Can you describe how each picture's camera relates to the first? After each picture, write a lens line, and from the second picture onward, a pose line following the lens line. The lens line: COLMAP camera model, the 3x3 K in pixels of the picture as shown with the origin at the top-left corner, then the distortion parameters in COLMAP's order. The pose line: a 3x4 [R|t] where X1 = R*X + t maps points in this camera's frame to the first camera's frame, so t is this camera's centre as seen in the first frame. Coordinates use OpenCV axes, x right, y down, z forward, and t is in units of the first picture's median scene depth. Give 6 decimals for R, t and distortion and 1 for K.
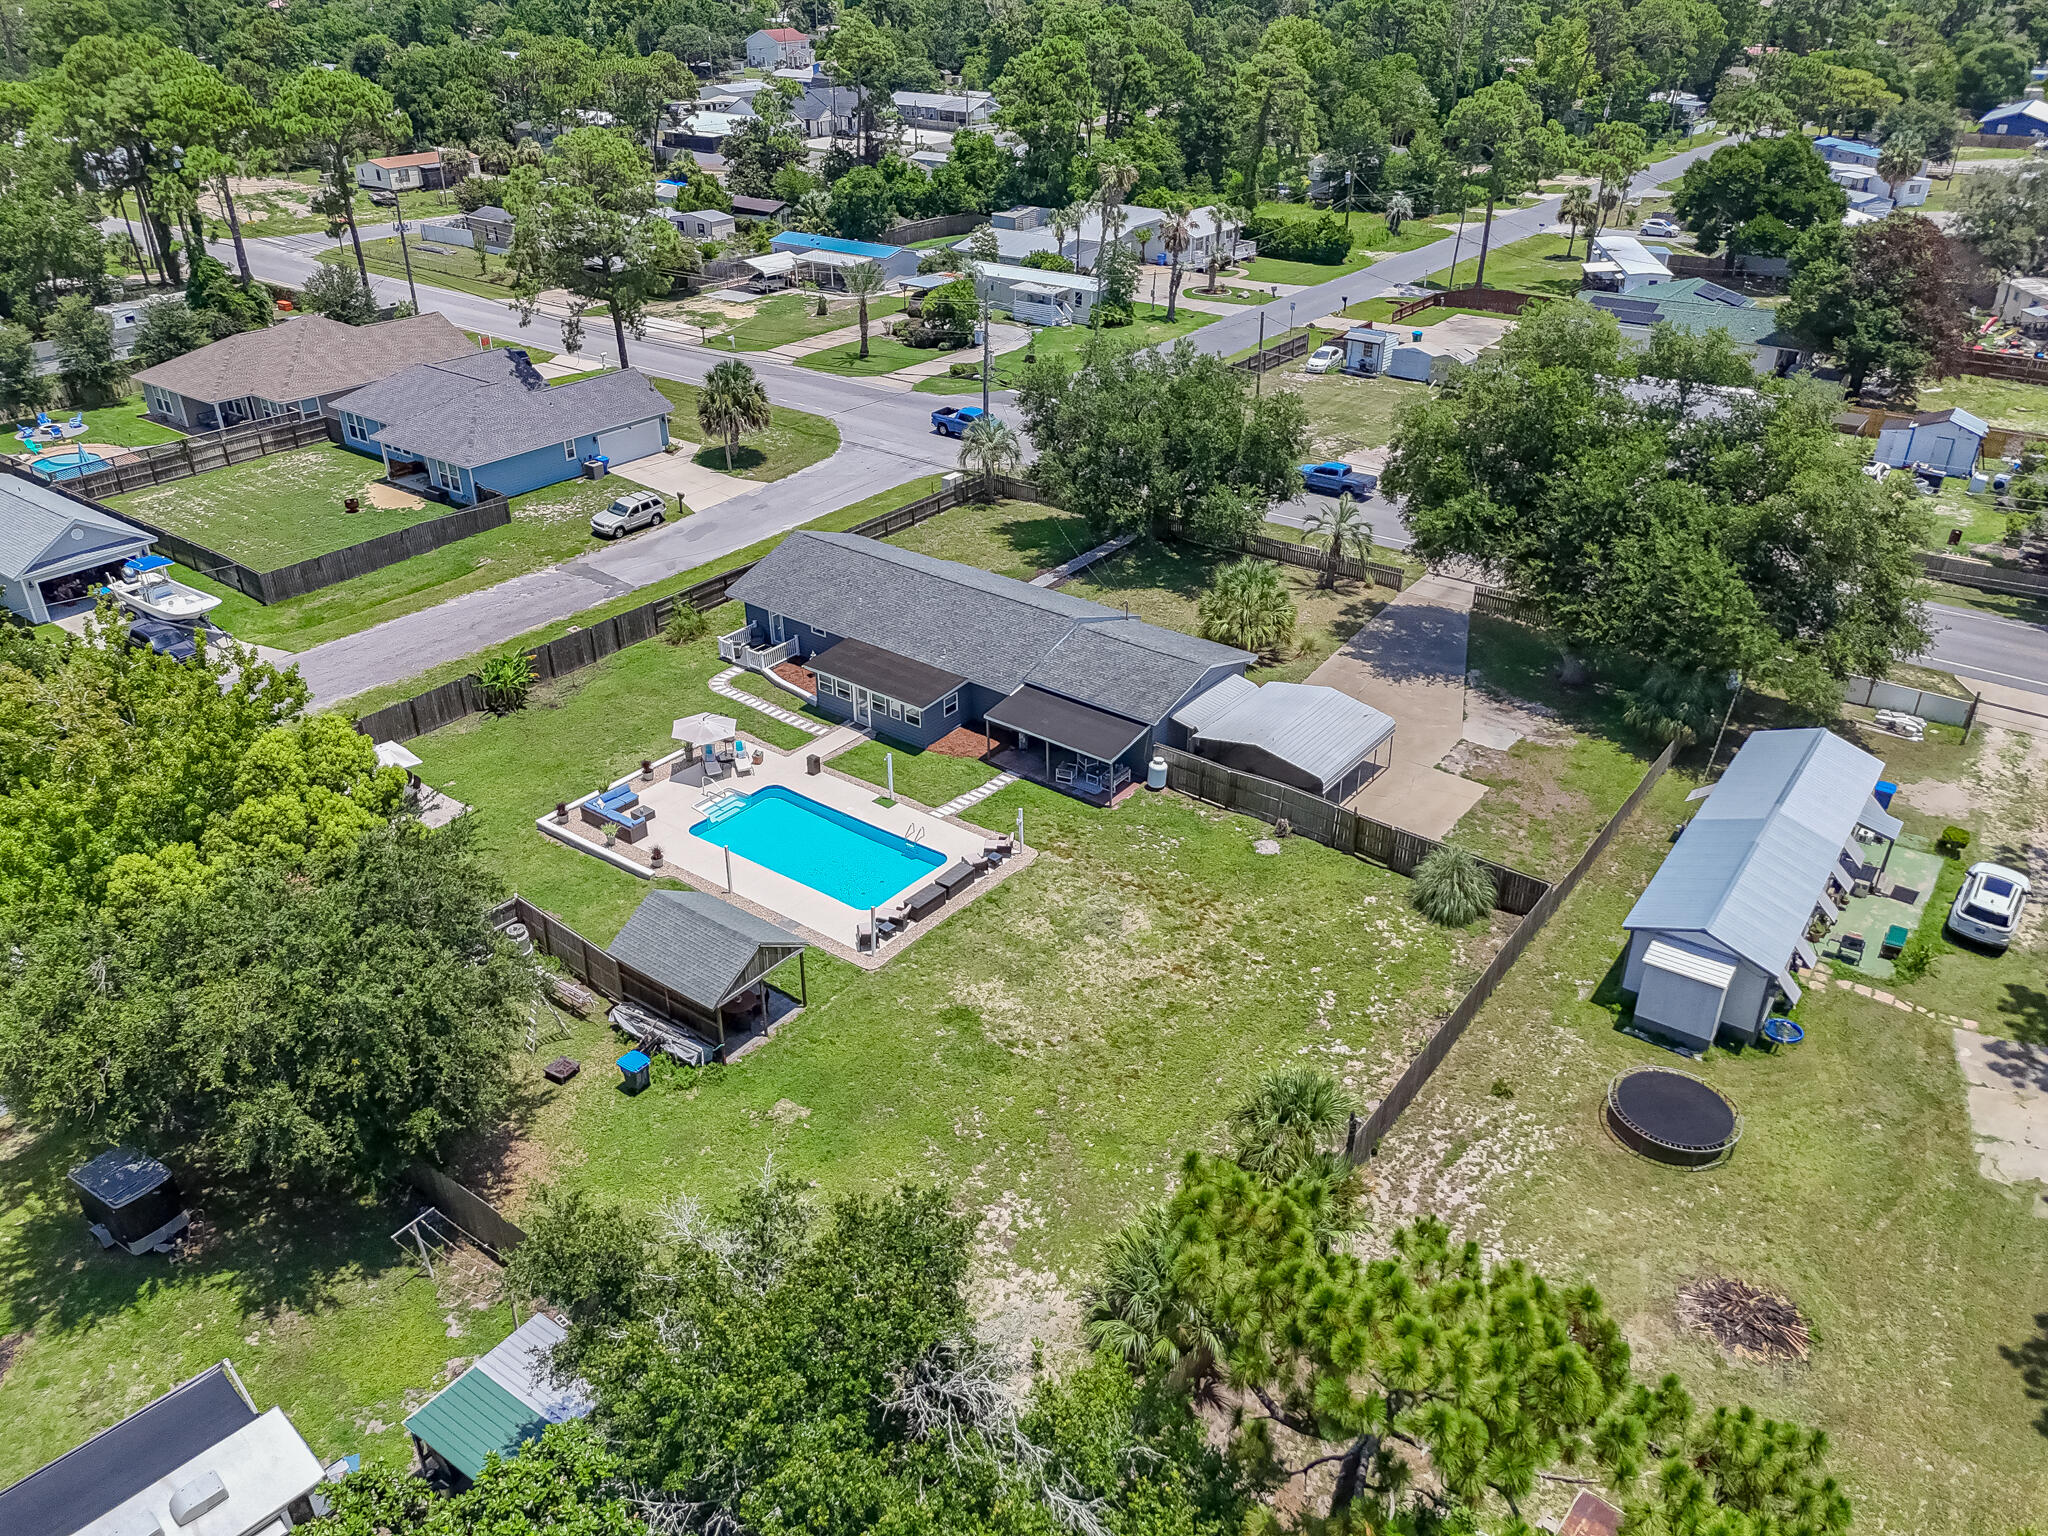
lens RADIAL K [[1510.7, 0, 1027.2], [0, 1510.7, 760.8], [0, 0, 1]] dist [0.077356, -0.082504]
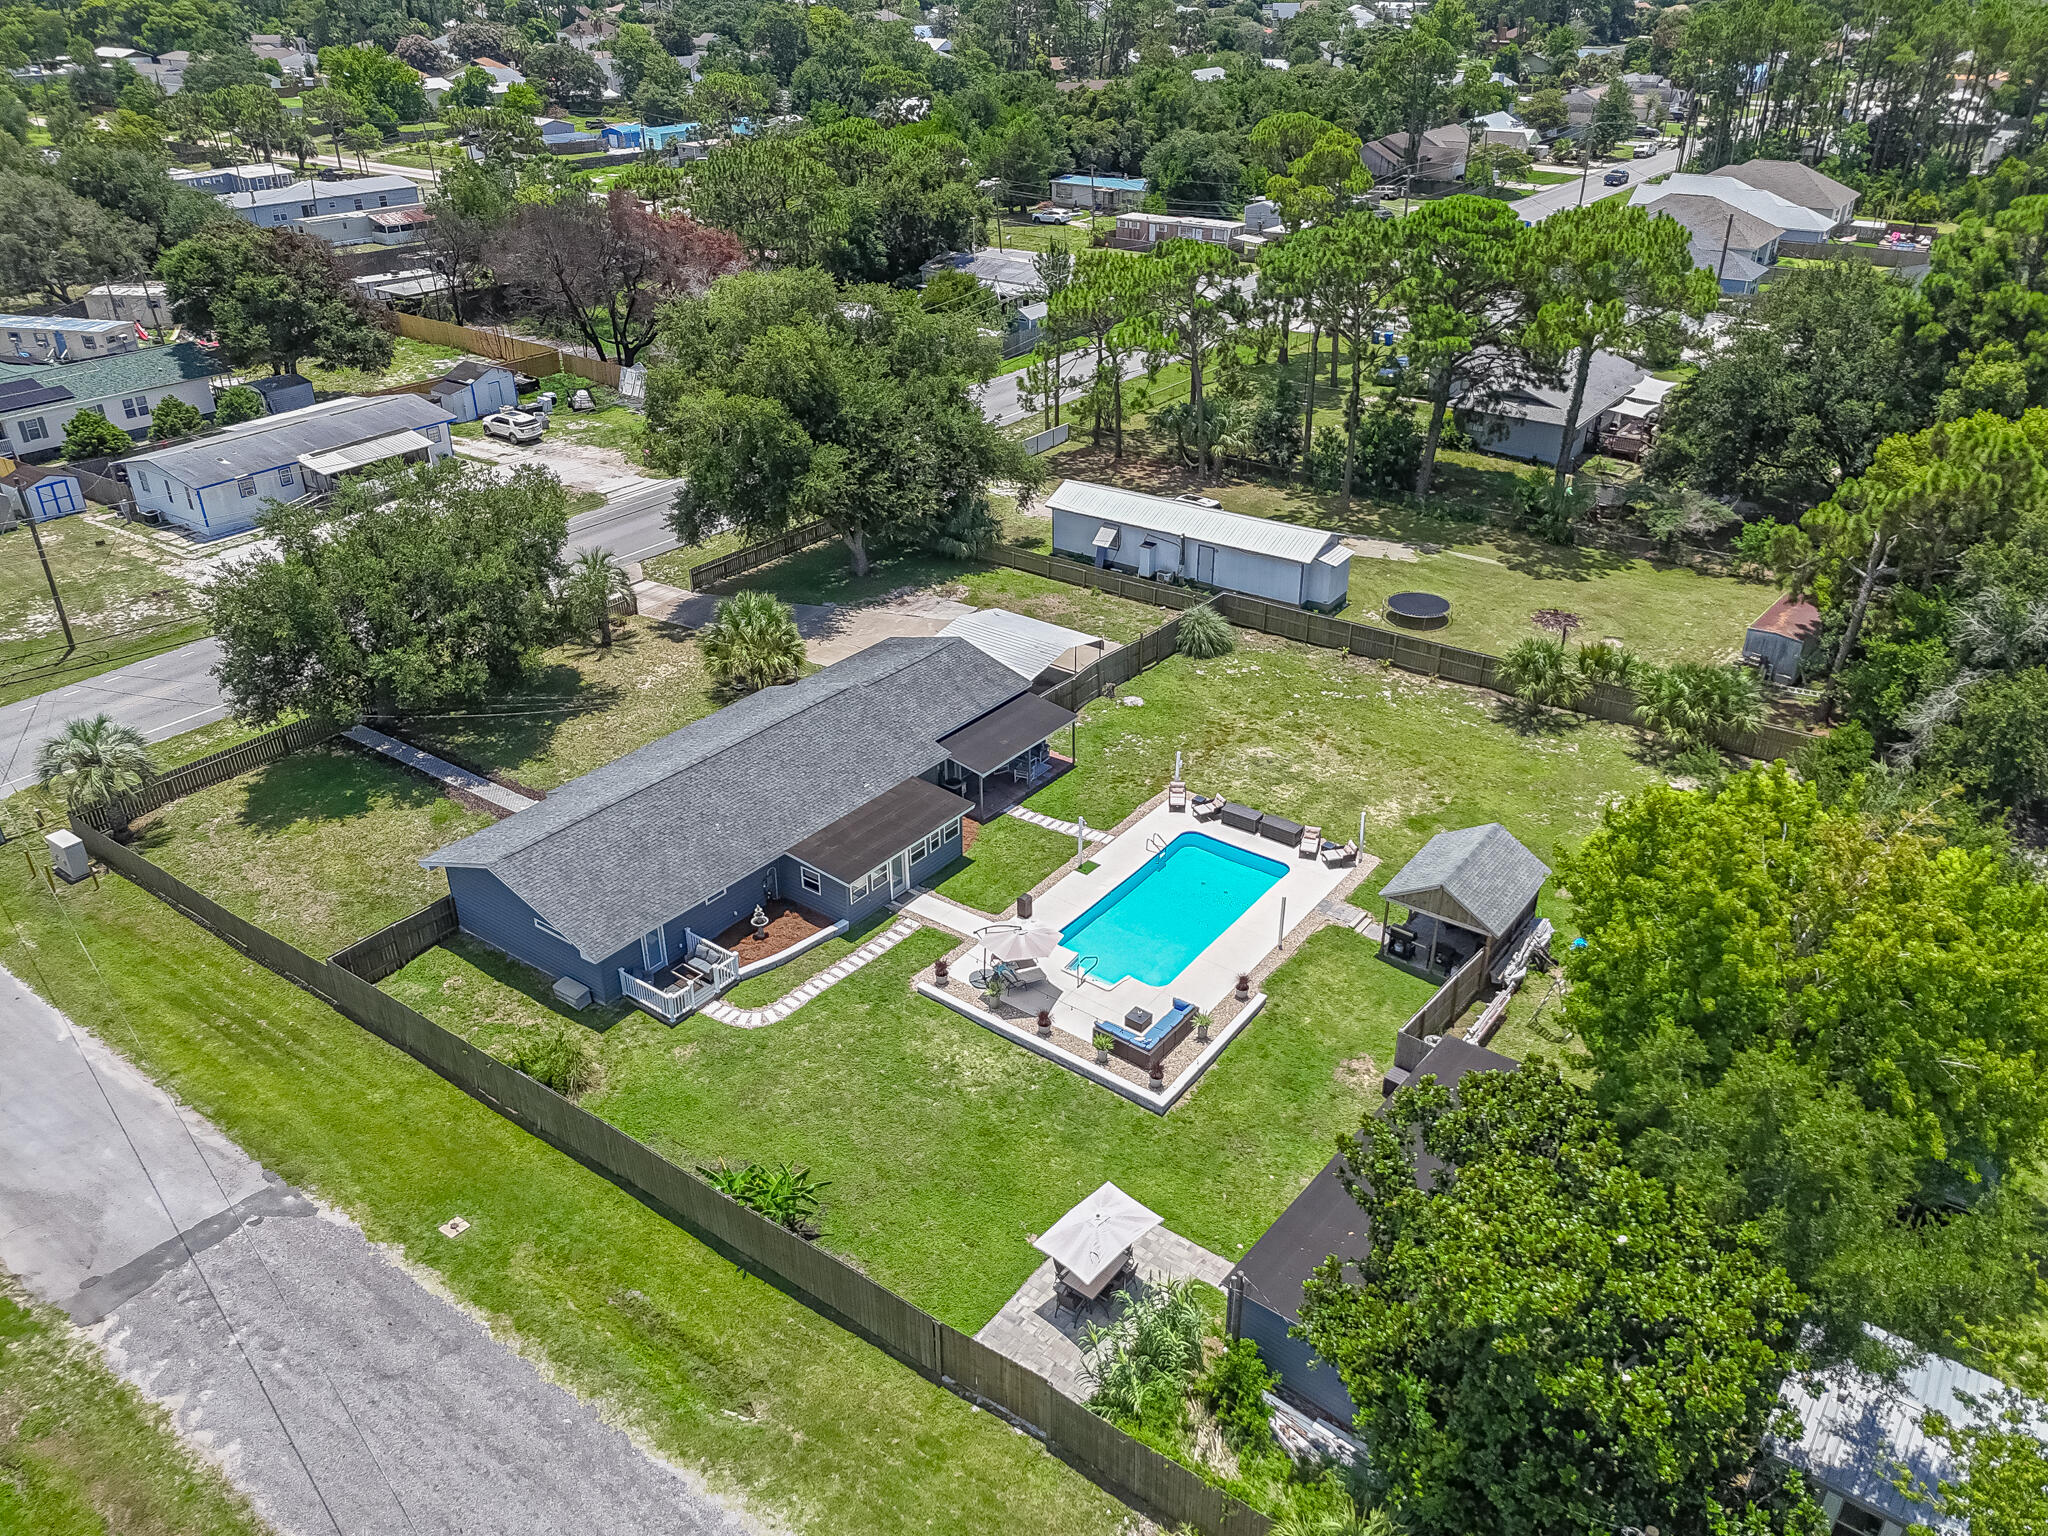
lens RADIAL K [[1518.1, 0, 1025.8], [0, 1518.1, 724.0], [0, 0, 1]] dist [0.062227, -0.058570]
pose [[-0.012819, -0.452113, 0.891869, -0.873269], [0.481940, 0.778710, 0.401677, -0.429233], [-0.876111, 0.434976, 0.207909, 0.778321]]
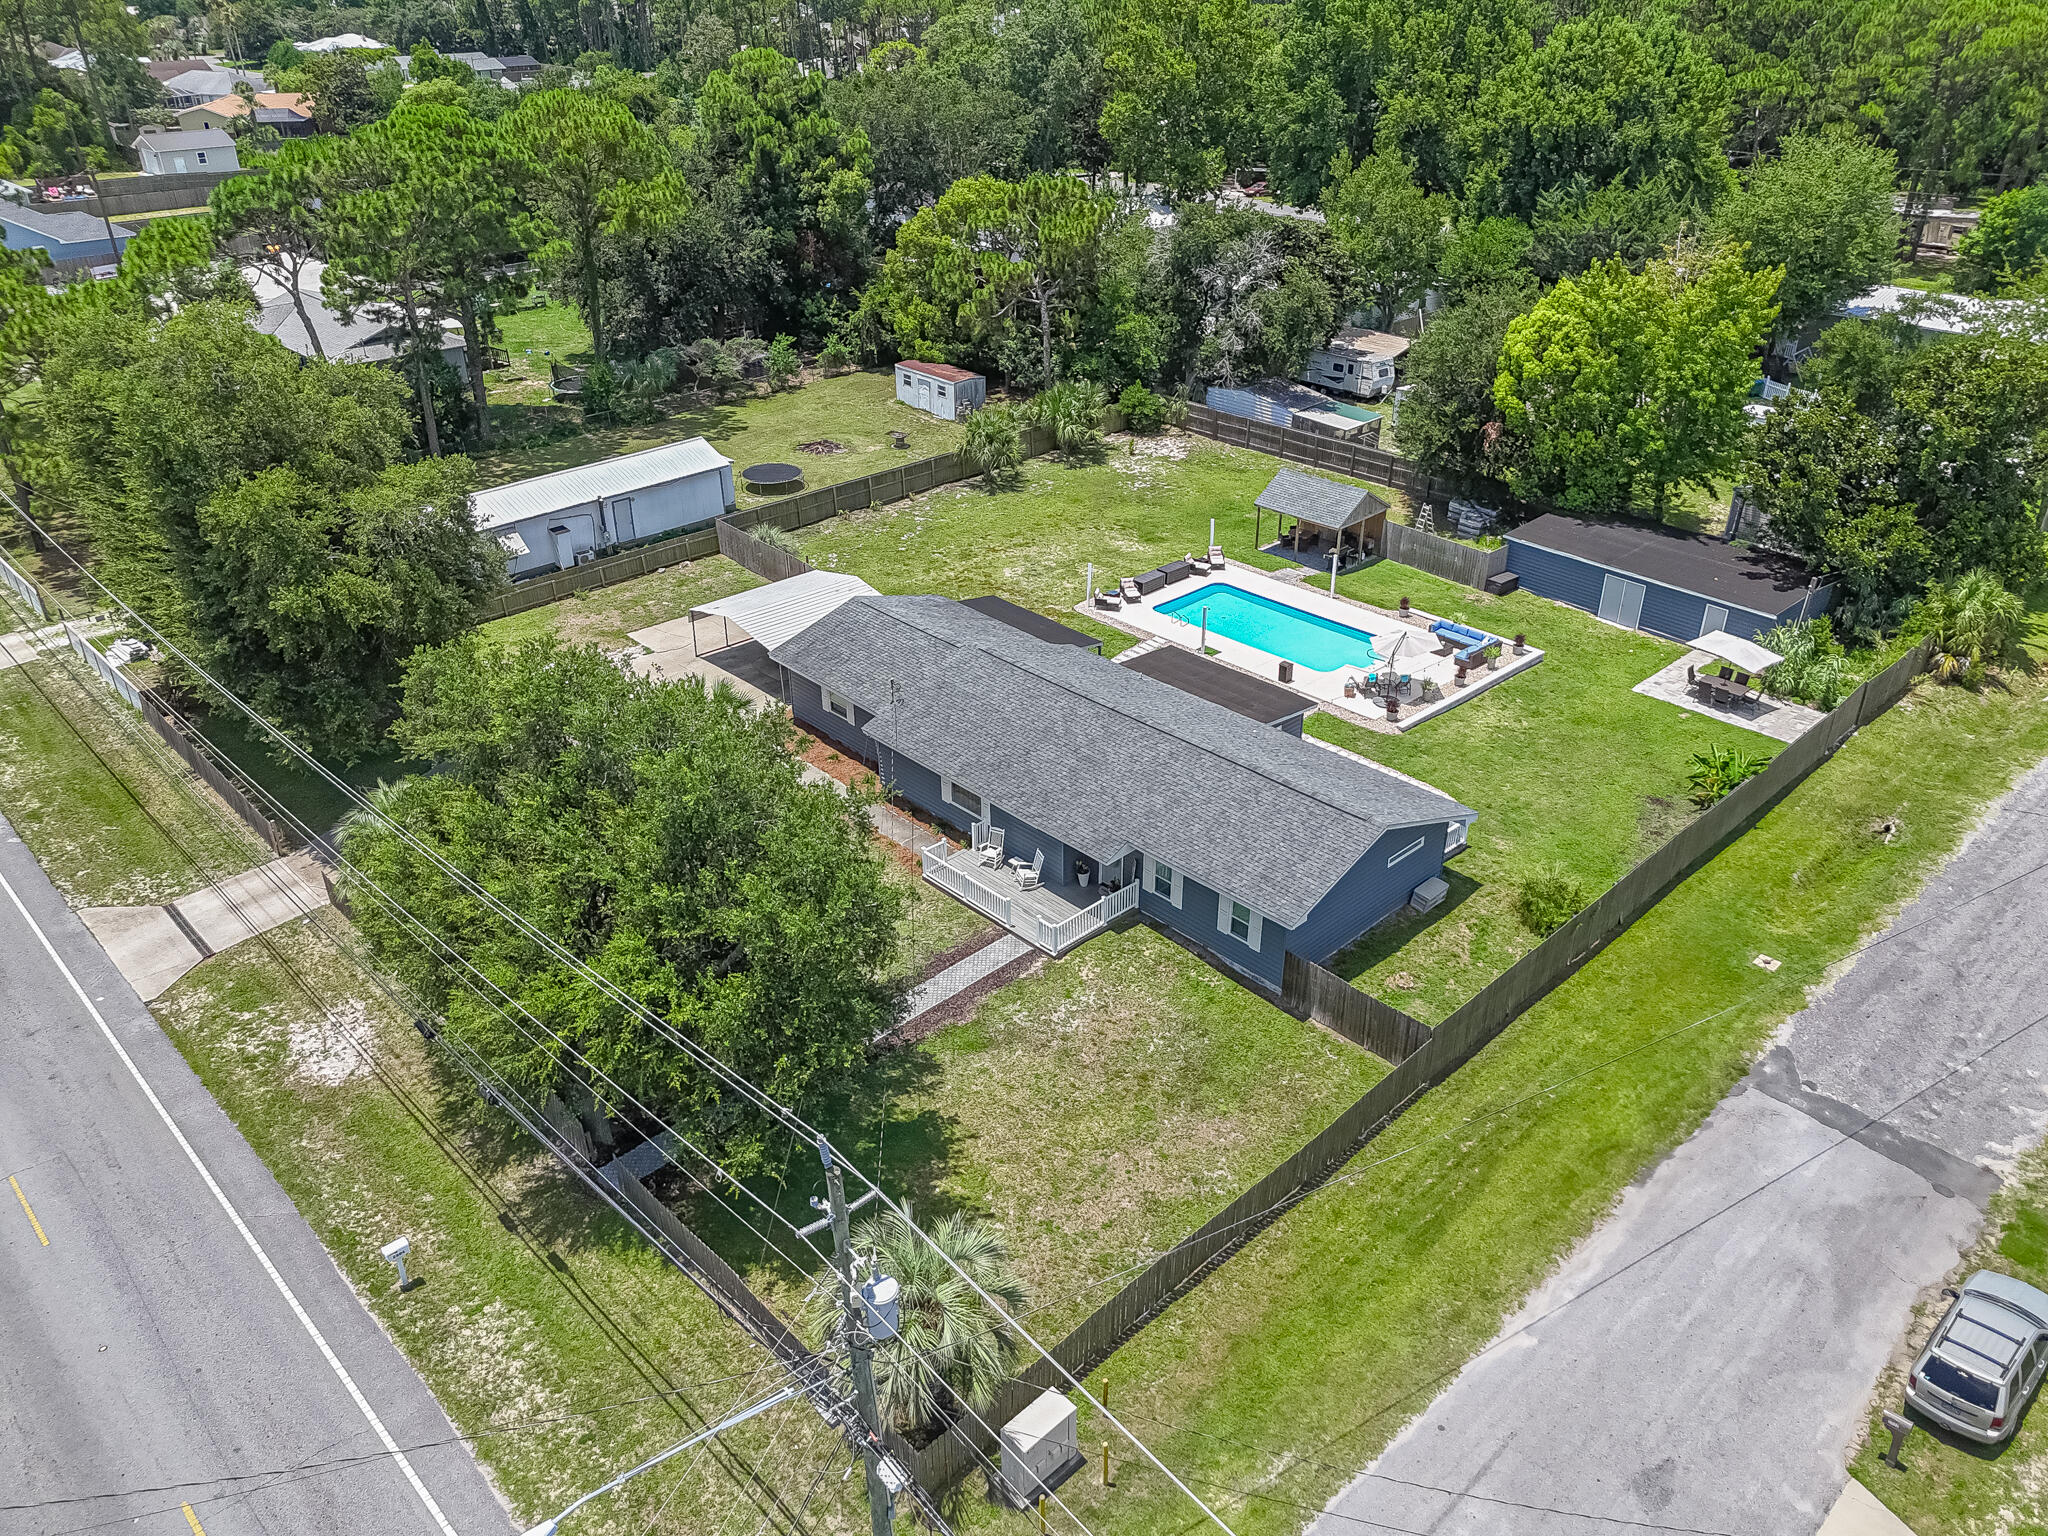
lens RADIAL K [[1510.7, 0, 1027.2], [0, 1510.7, 760.8], [0, 0, 1]] dist [0.077356, -0.082504]
pose [[-0.986618, -0.073887, 0.145348, -0.123987], [0.082801, 0.540894, 0.837005, -0.782318], [-0.140461, 0.837839, -0.527538, 1.581400]]
